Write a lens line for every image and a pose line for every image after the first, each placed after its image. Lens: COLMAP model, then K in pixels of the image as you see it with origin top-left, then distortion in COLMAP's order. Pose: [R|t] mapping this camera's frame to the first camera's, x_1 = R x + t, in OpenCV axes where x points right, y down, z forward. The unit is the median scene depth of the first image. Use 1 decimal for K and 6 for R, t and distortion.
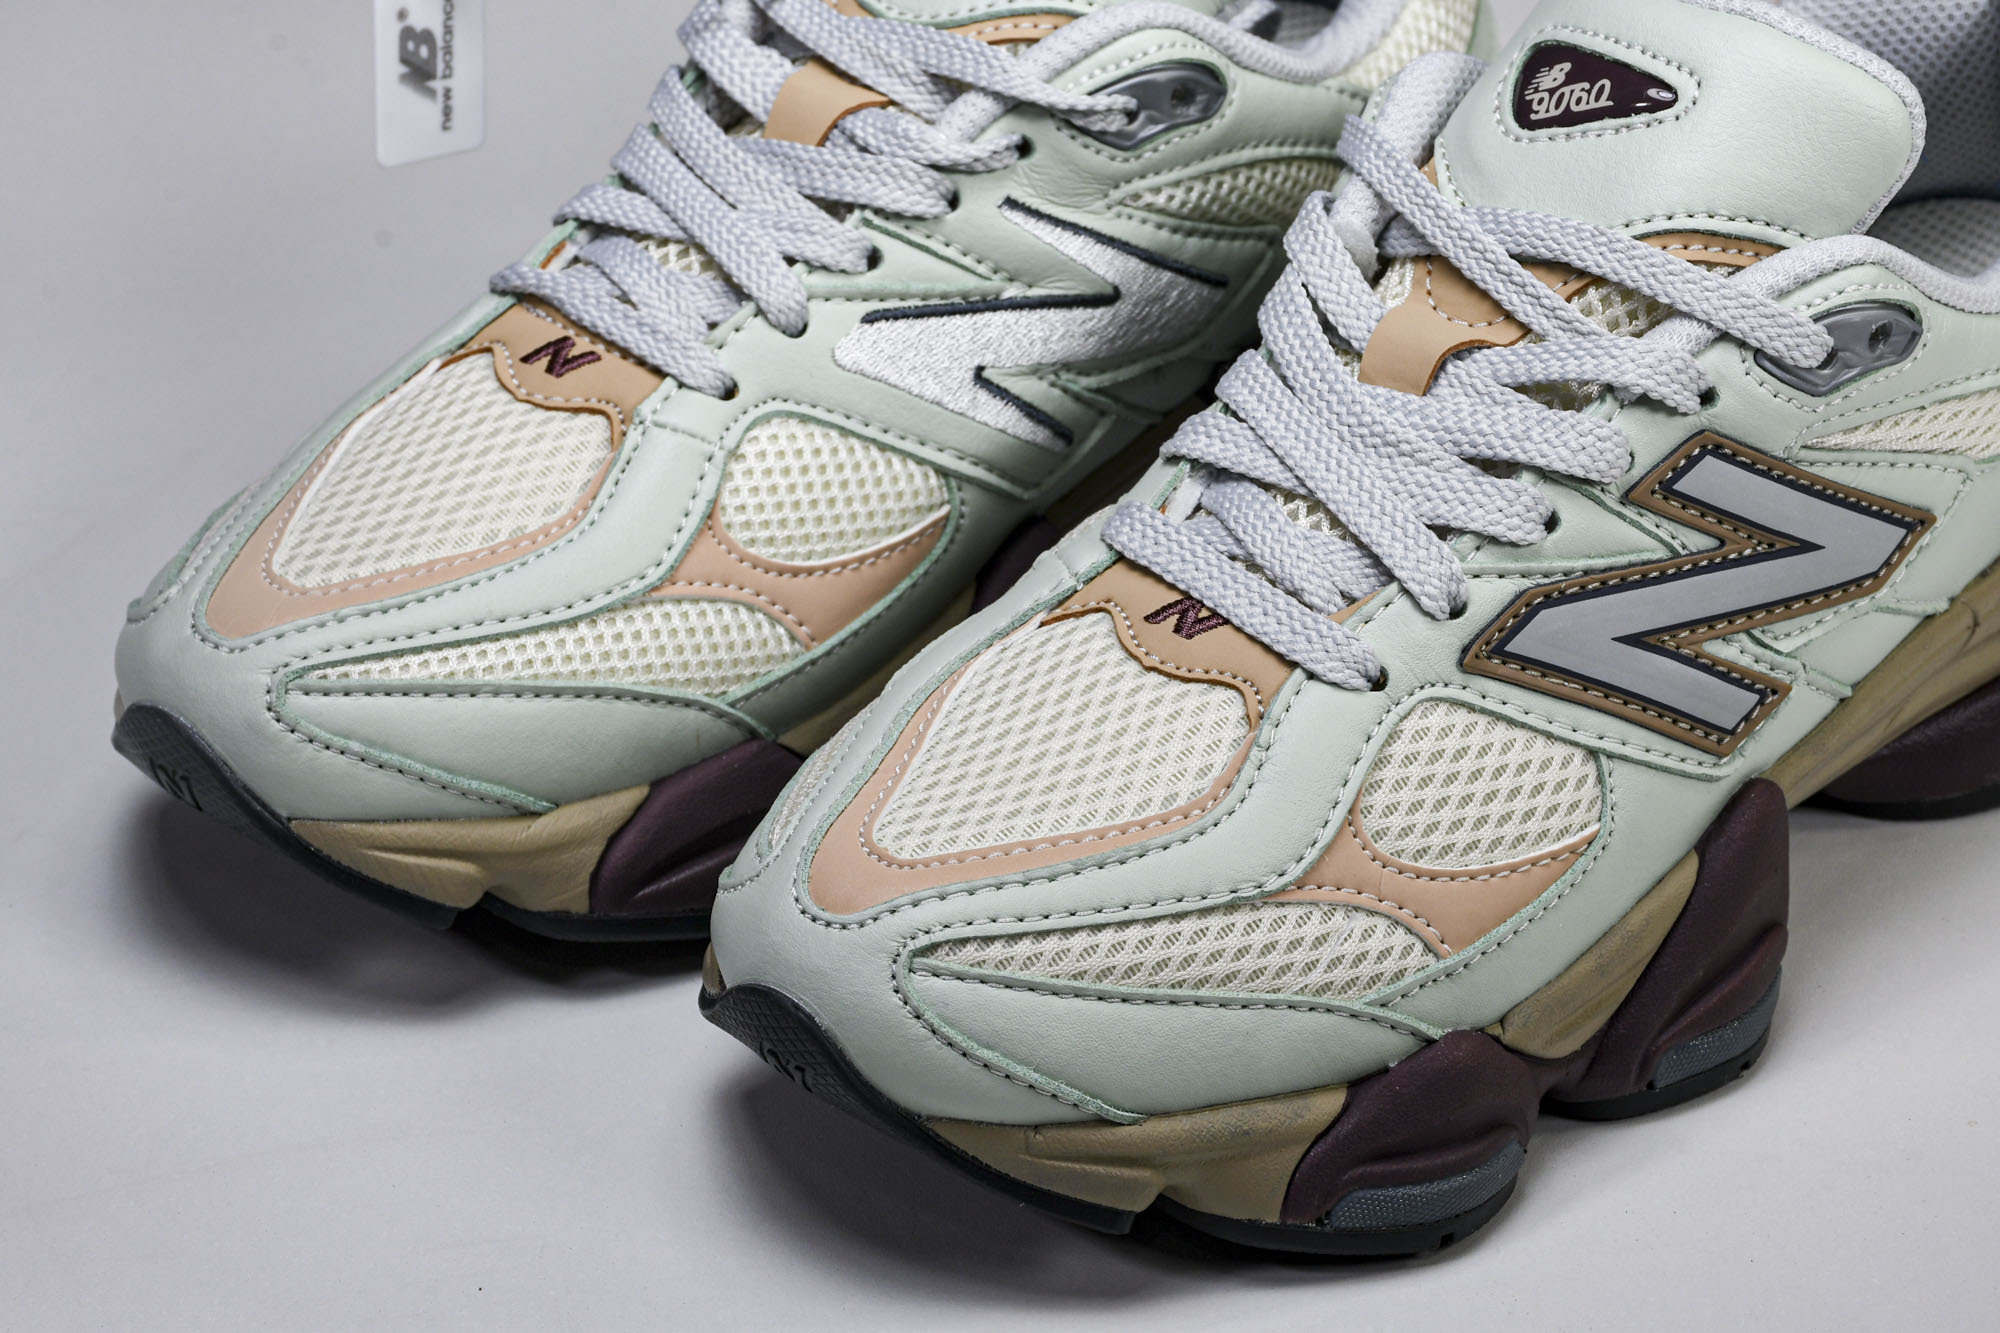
lens RADIAL K [[6039.4, 0, 973.6], [0, 6039.4, 684.2], [0, 0, 1]] dist [0.672596, 0.000000]
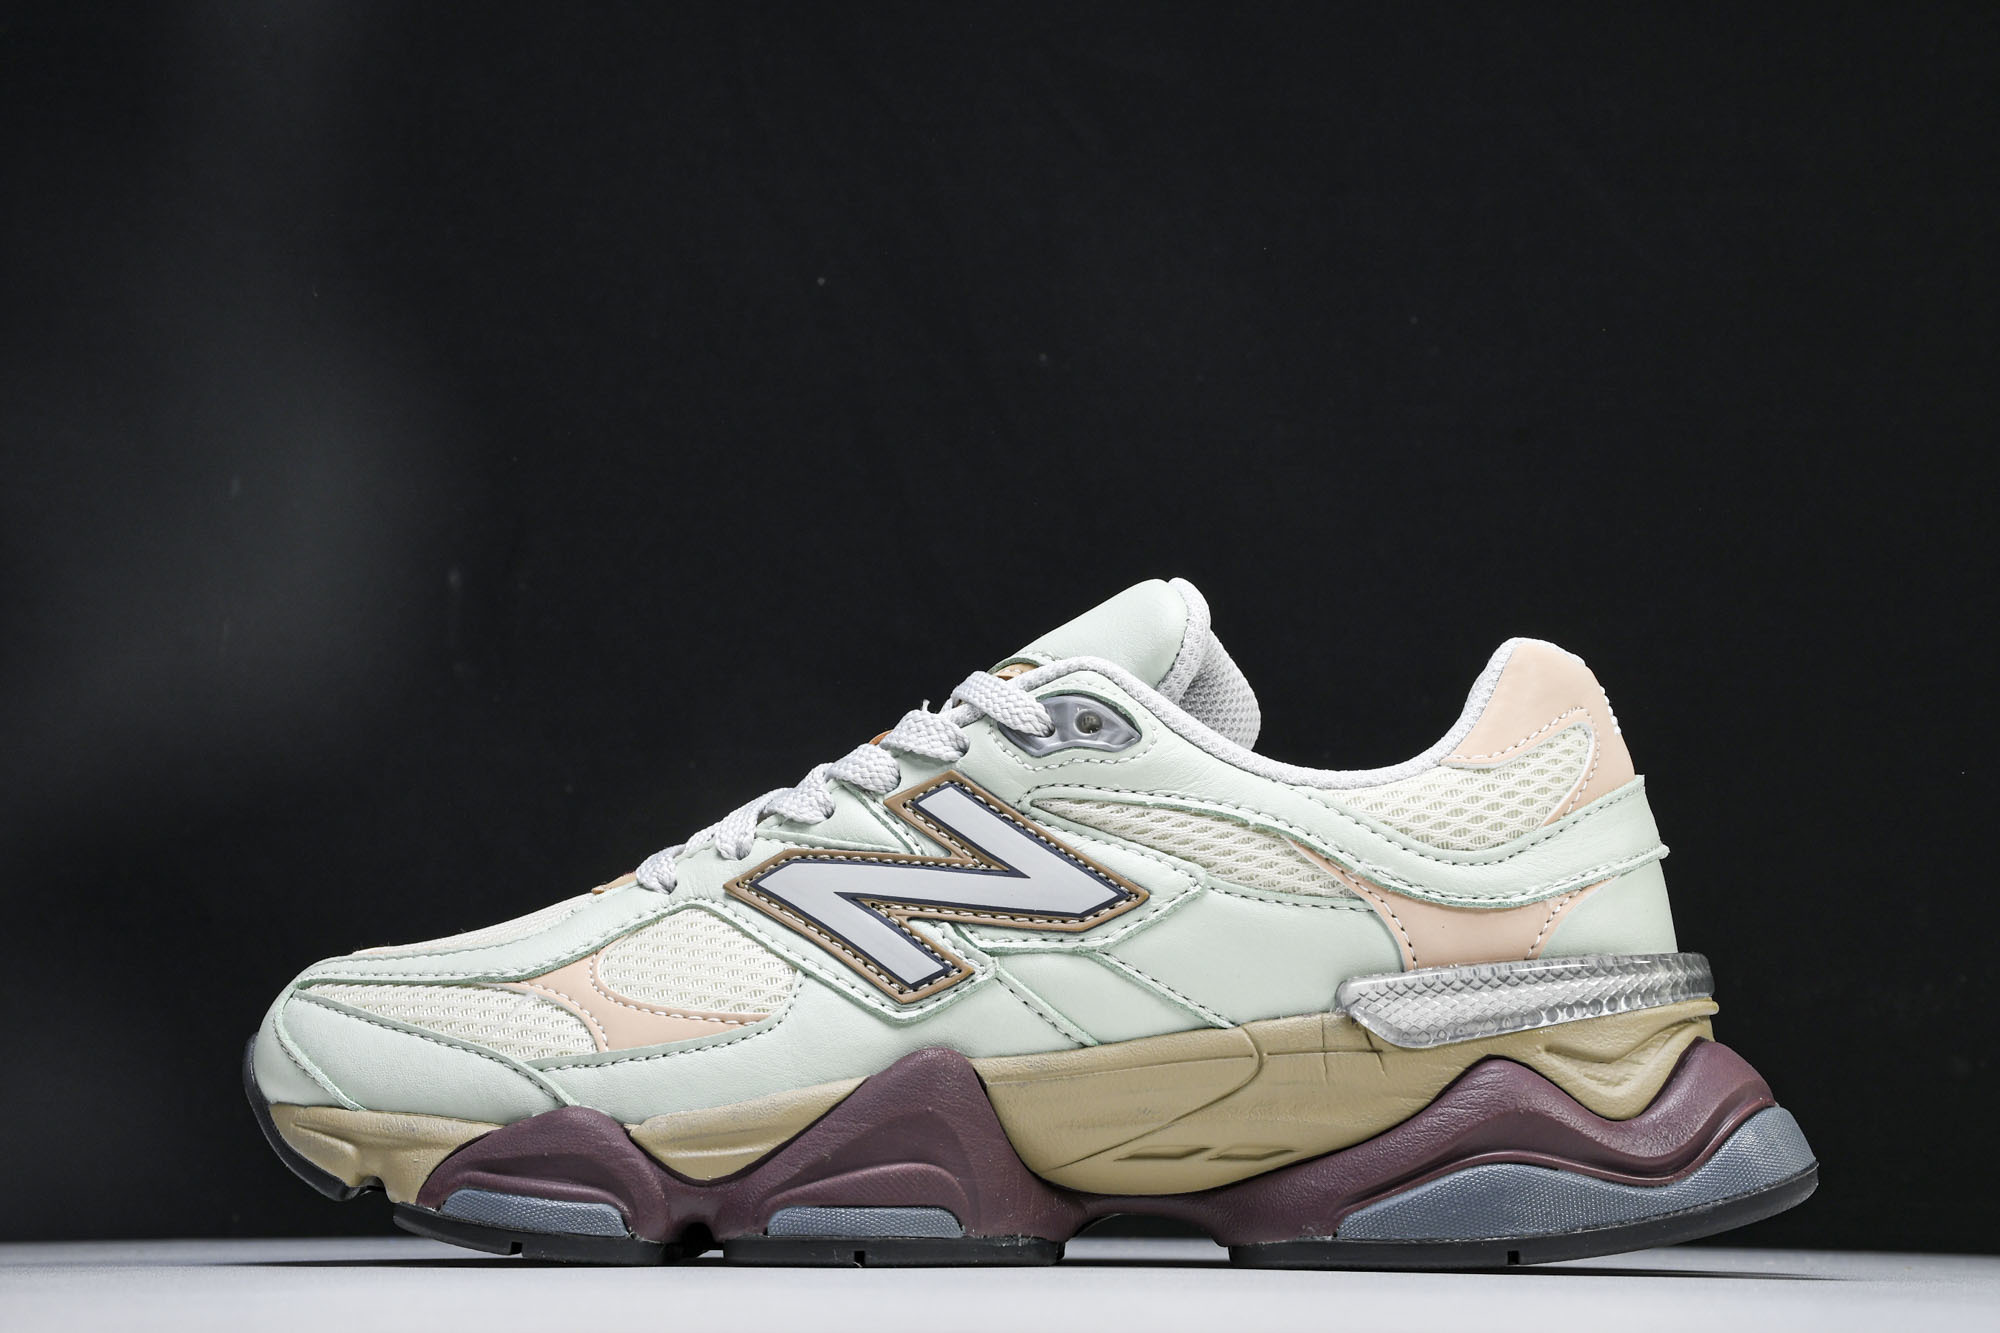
lens RADIAL K [[4459.8, 0, 996.9], [0, 4459.8, 623.3], [0, 0, 1]] dist [0.349875, 0.000000]
pose [[0.629566, -0.100272, -0.770449, 0.882871], [-0.412844, 0.796882, -0.441065, 0.361056], [0.658184, 0.595755, 0.460293, 0.531402]]
